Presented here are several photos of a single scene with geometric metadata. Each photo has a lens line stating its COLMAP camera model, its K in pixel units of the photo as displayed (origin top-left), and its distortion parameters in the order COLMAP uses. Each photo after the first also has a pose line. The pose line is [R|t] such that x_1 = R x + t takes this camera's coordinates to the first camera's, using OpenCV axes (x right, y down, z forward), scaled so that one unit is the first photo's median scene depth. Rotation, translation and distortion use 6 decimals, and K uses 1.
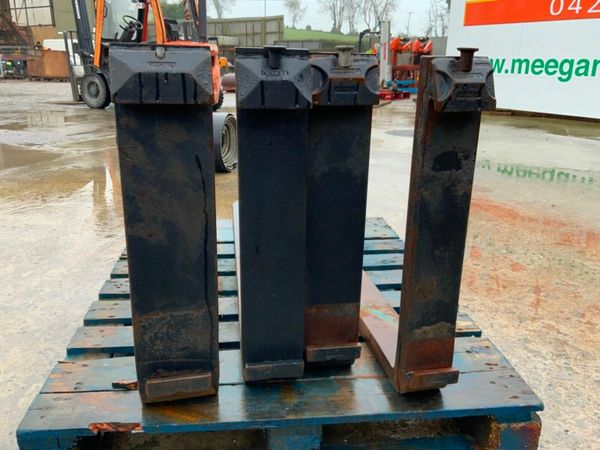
lens RADIAL K [[496.3, 0, 302.1], [0, 496.3, 234.0], [0, 0, 1]] dist [0.032825, -0.065215]
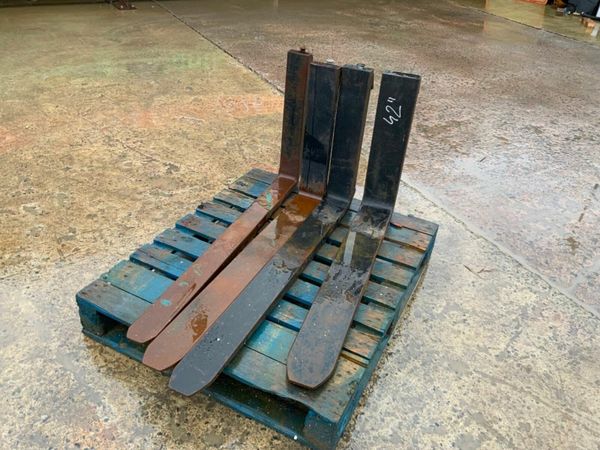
lens RADIAL K [[496.3, 0, 301.0], [0, 496.3, 225.5], [0, 0, 1]] dist [0.032825, -0.065215]
pose [[-0.829711, -0.375735, 0.412798, -0.513119], [0.096561, 0.631763, 0.769124, -0.815965], [-0.549777, 0.678011, -0.487899, 1.312796]]
